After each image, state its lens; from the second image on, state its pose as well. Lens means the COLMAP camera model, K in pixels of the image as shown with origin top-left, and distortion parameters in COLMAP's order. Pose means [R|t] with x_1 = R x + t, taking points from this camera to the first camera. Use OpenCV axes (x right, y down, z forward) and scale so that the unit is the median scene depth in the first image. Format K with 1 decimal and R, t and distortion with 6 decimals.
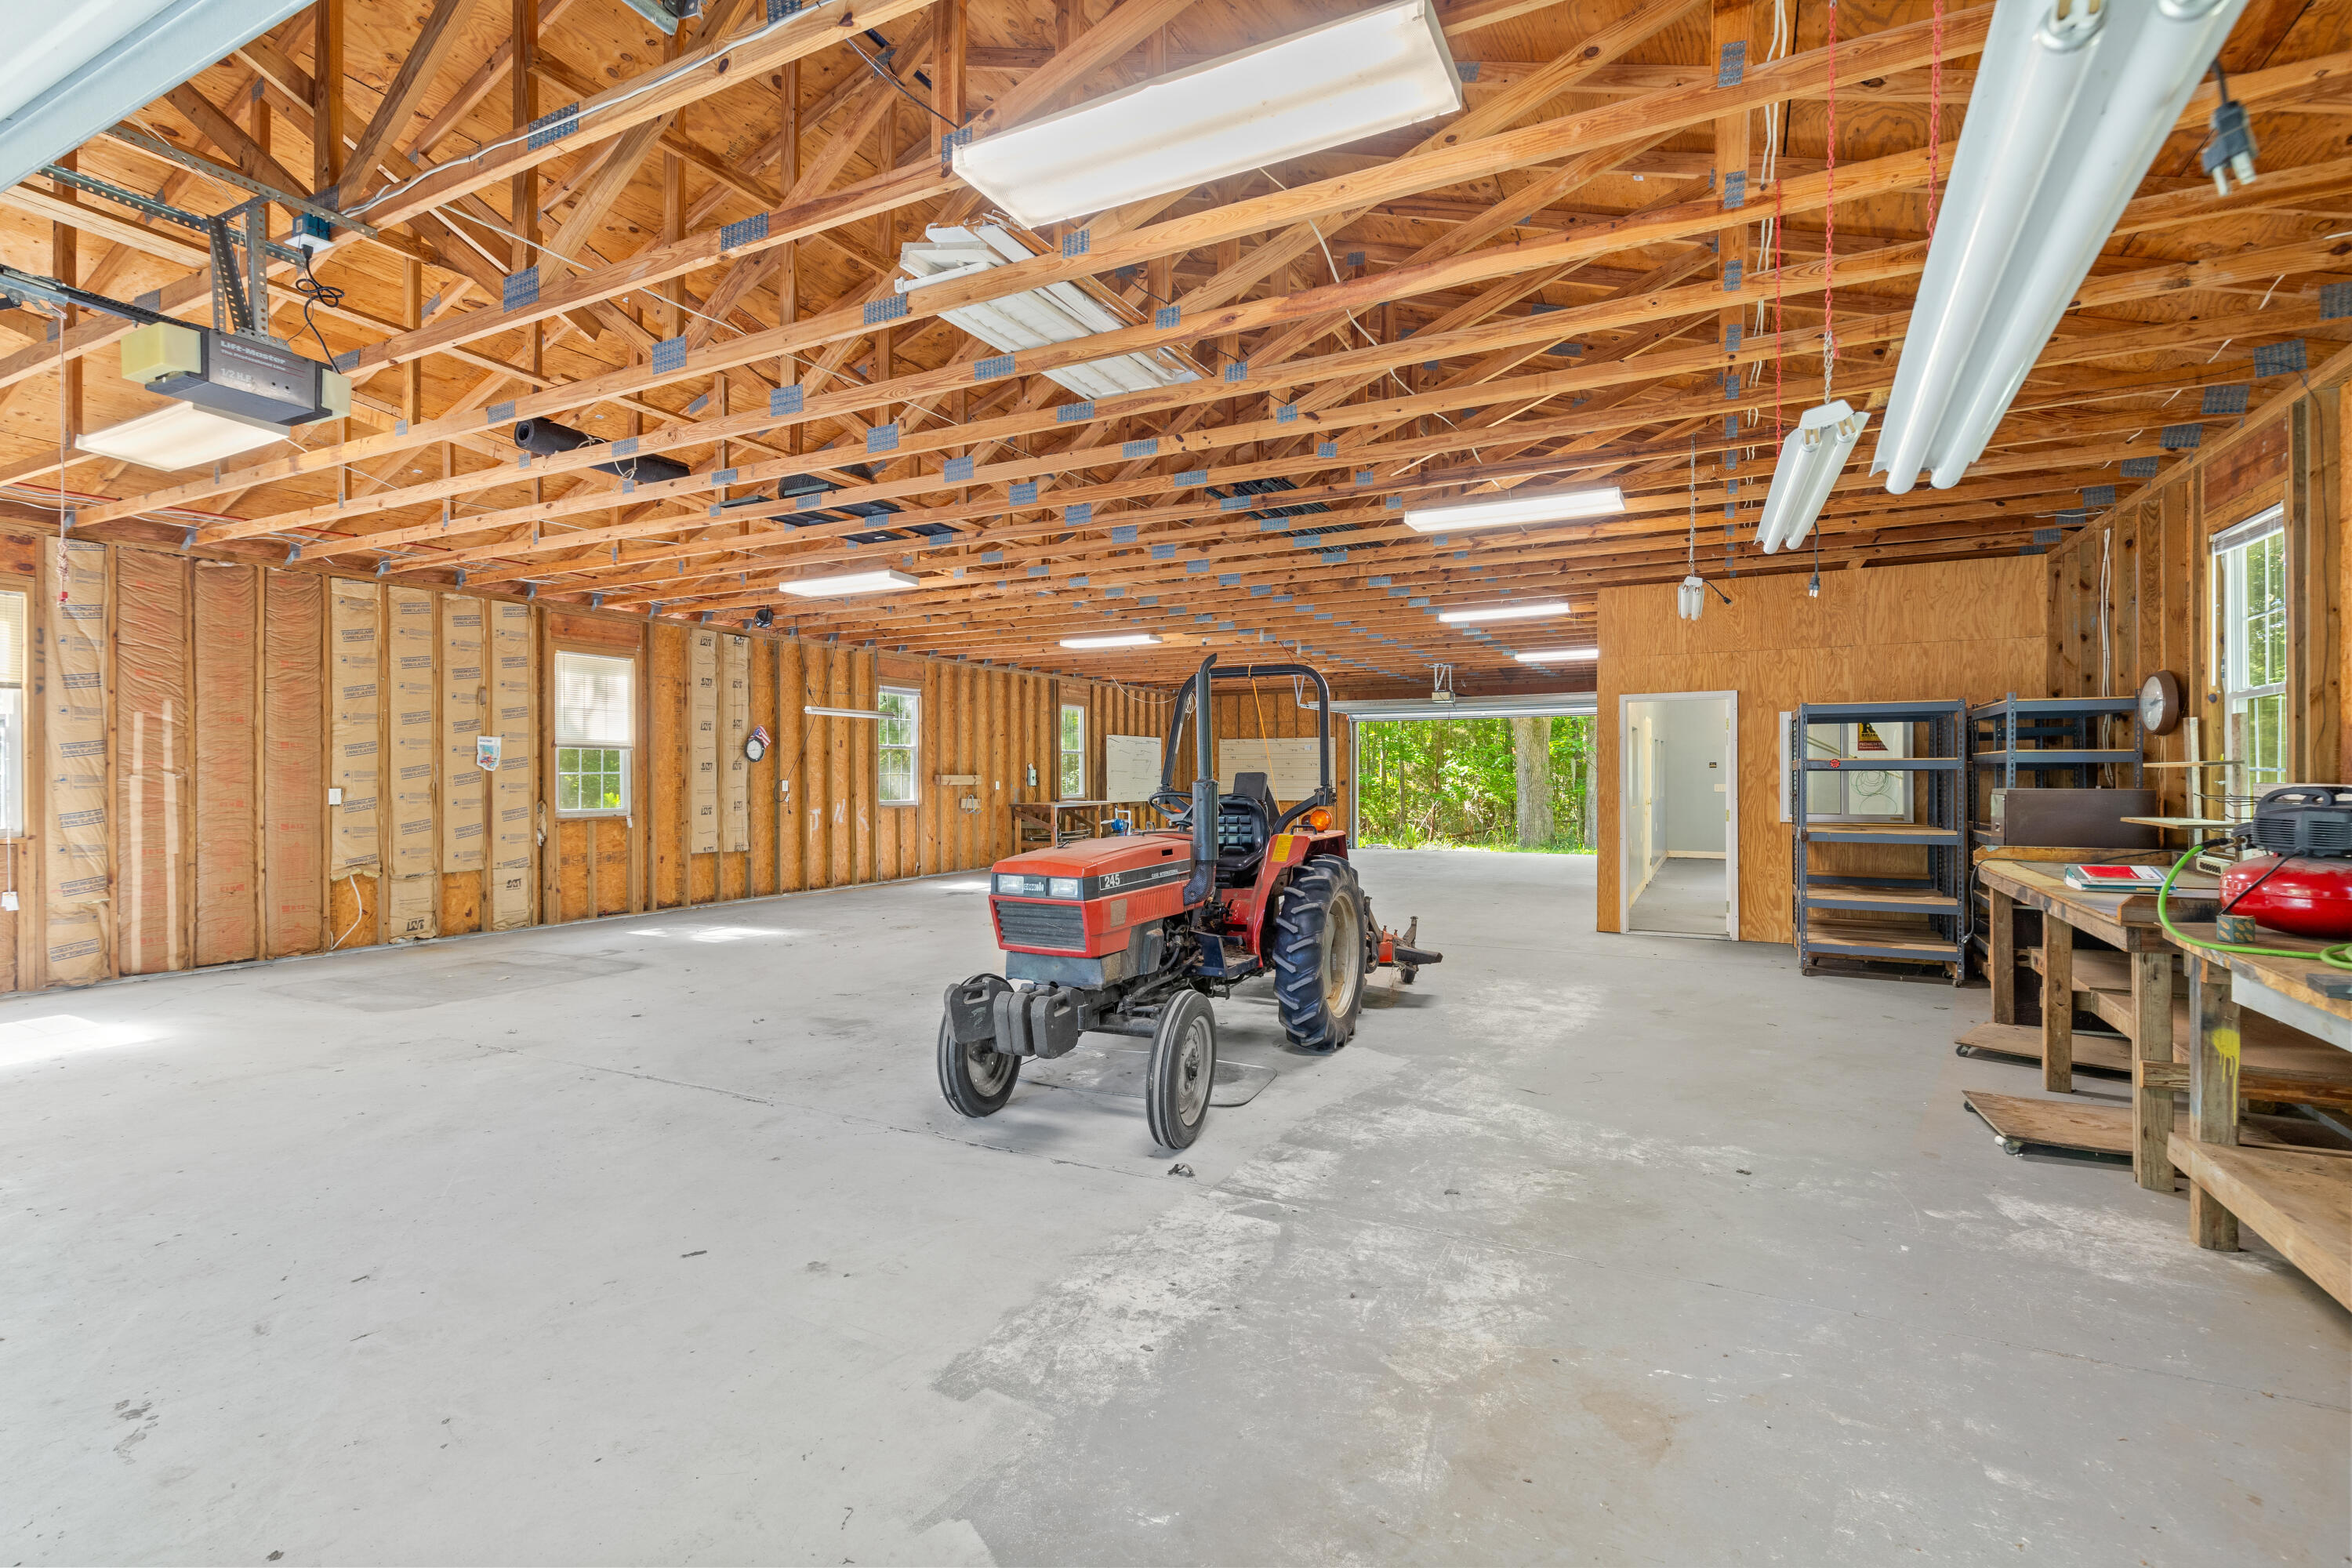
lens RADIAL K [[1106.3, 0, 1192.6], [0, 1106.3, 783.8], [0, 0, 1]] dist [0.003040, -0.000065]
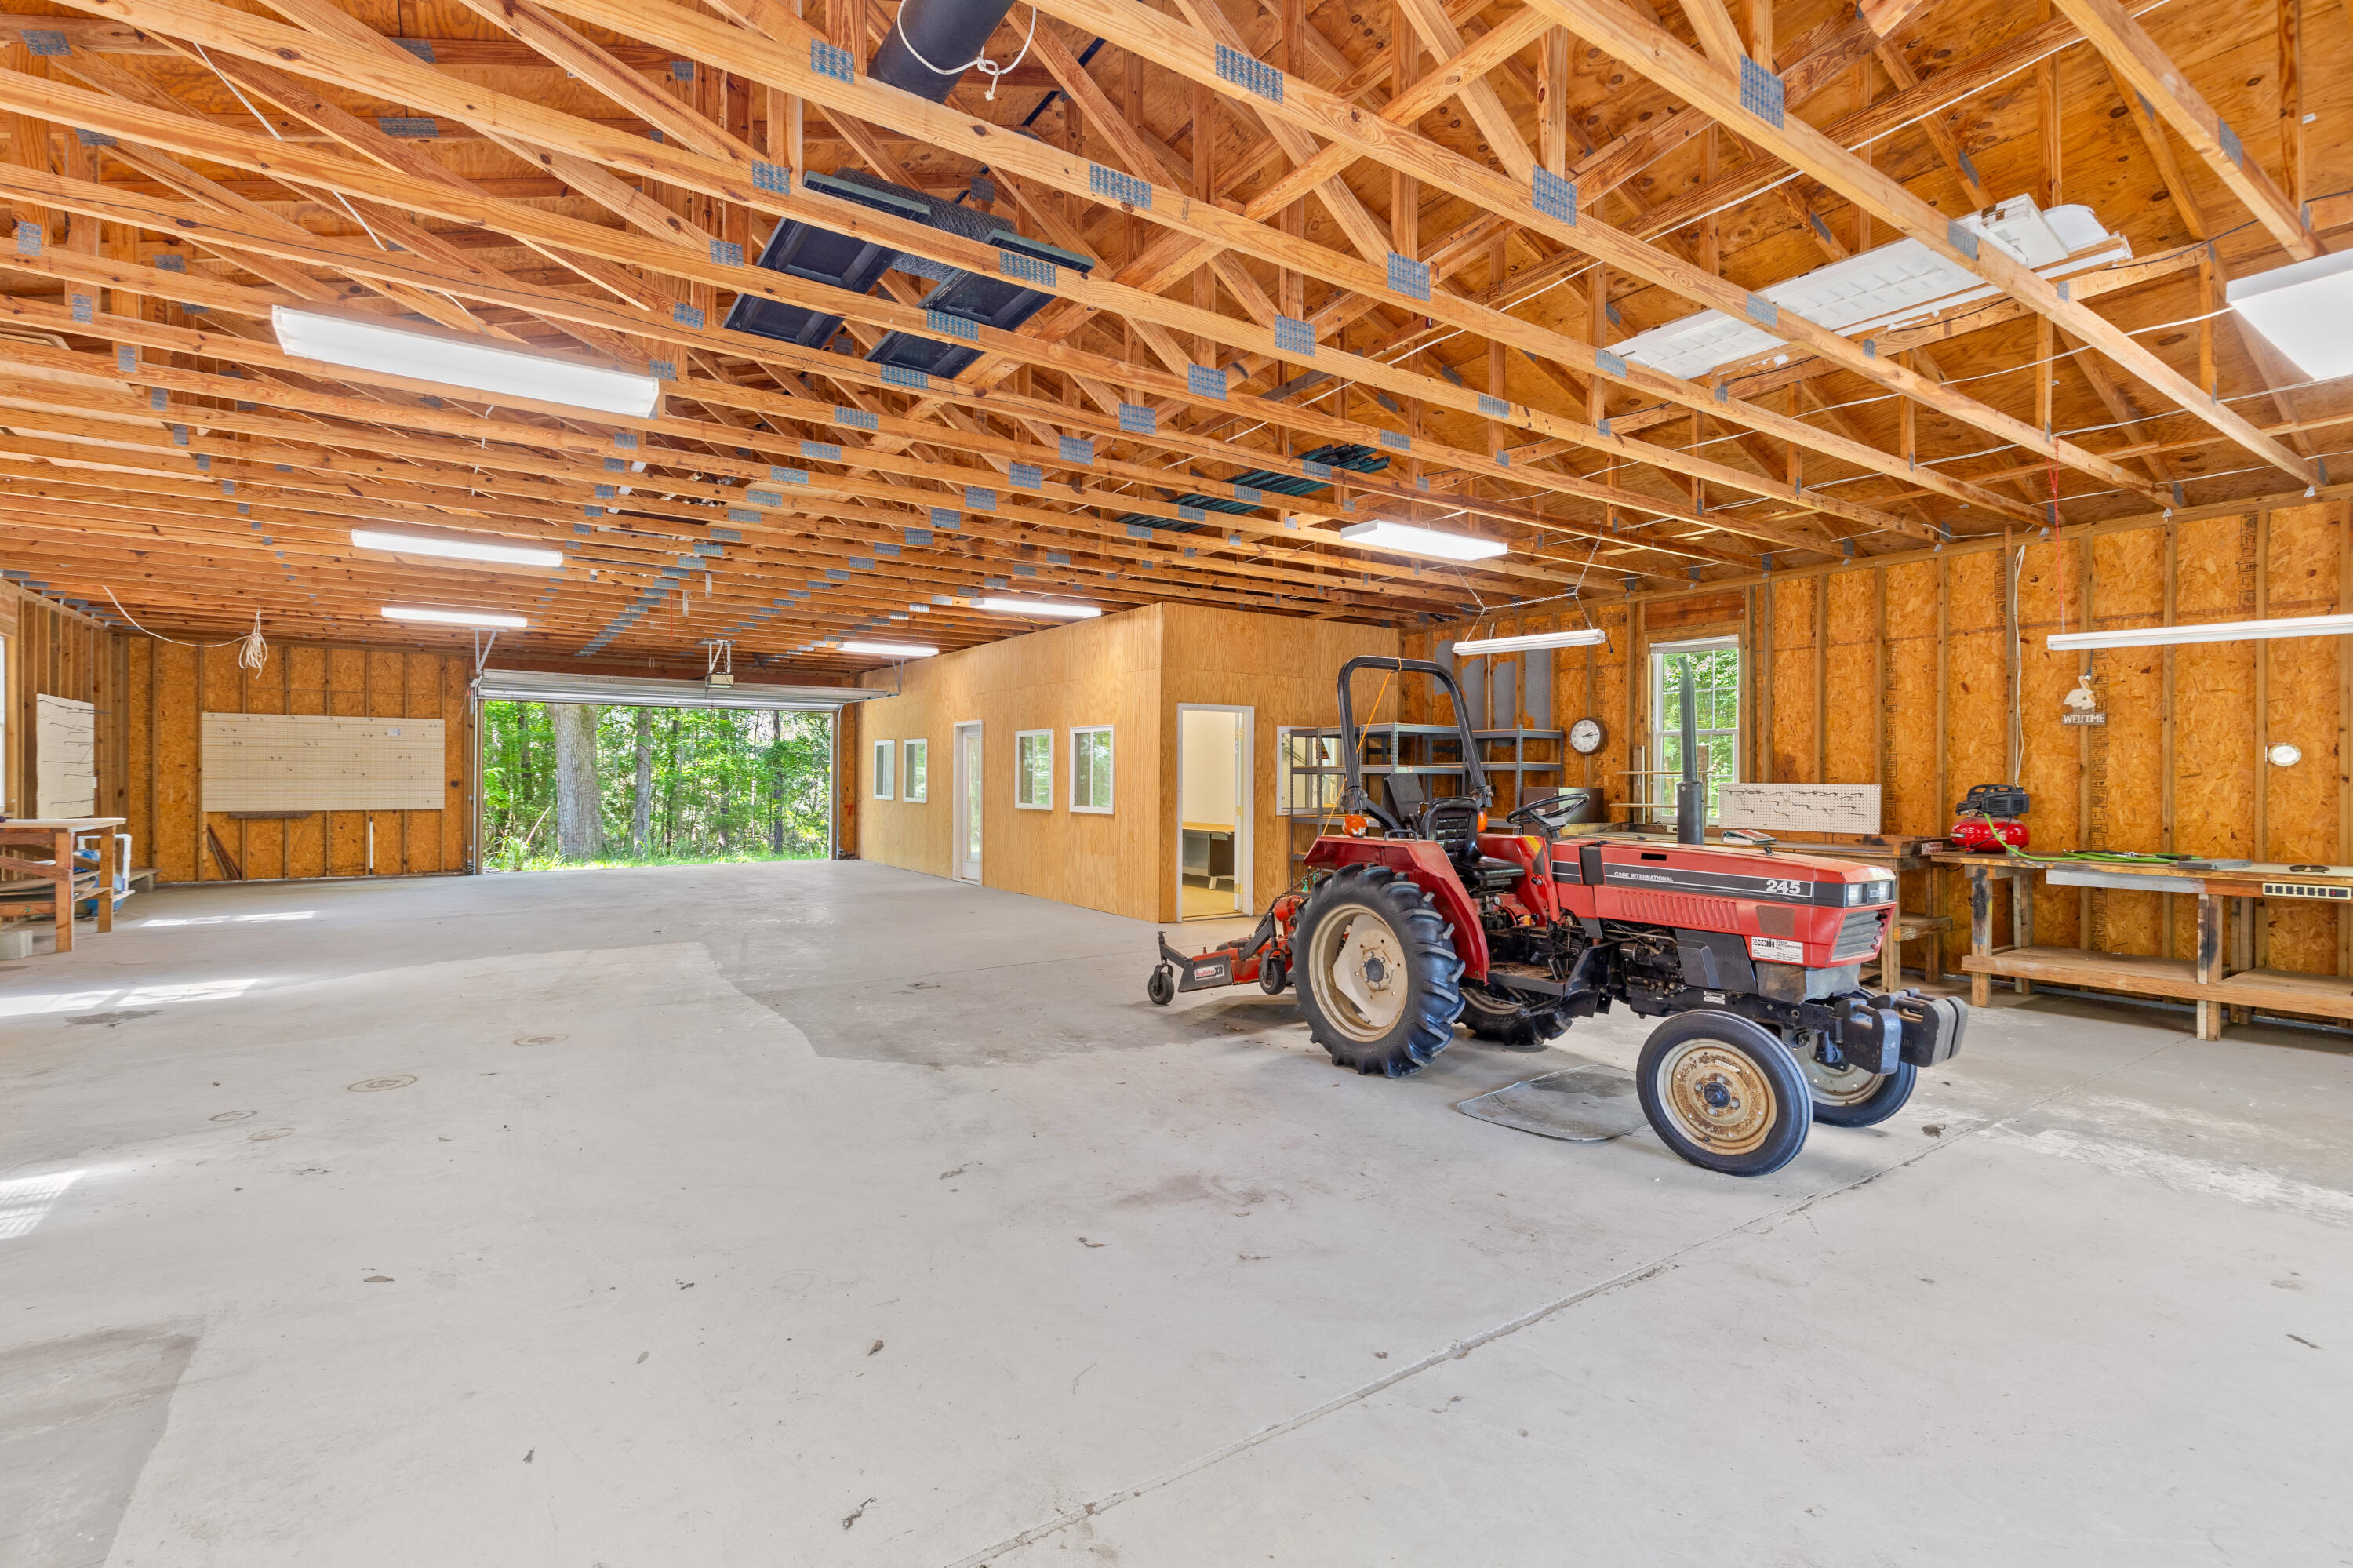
lens RADIAL K [[1106.8, 0, 1193.1], [0, 1106.8, 783.8], [0, 0, 1]] dist [0.003040, -0.000065]
pose [[0.457077, -0.001906, 0.889425, -1.294078], [0.002503, 0.999997, 0.000857, -0.003817], [-0.889423, 0.001834, 0.457080, 1.109615]]
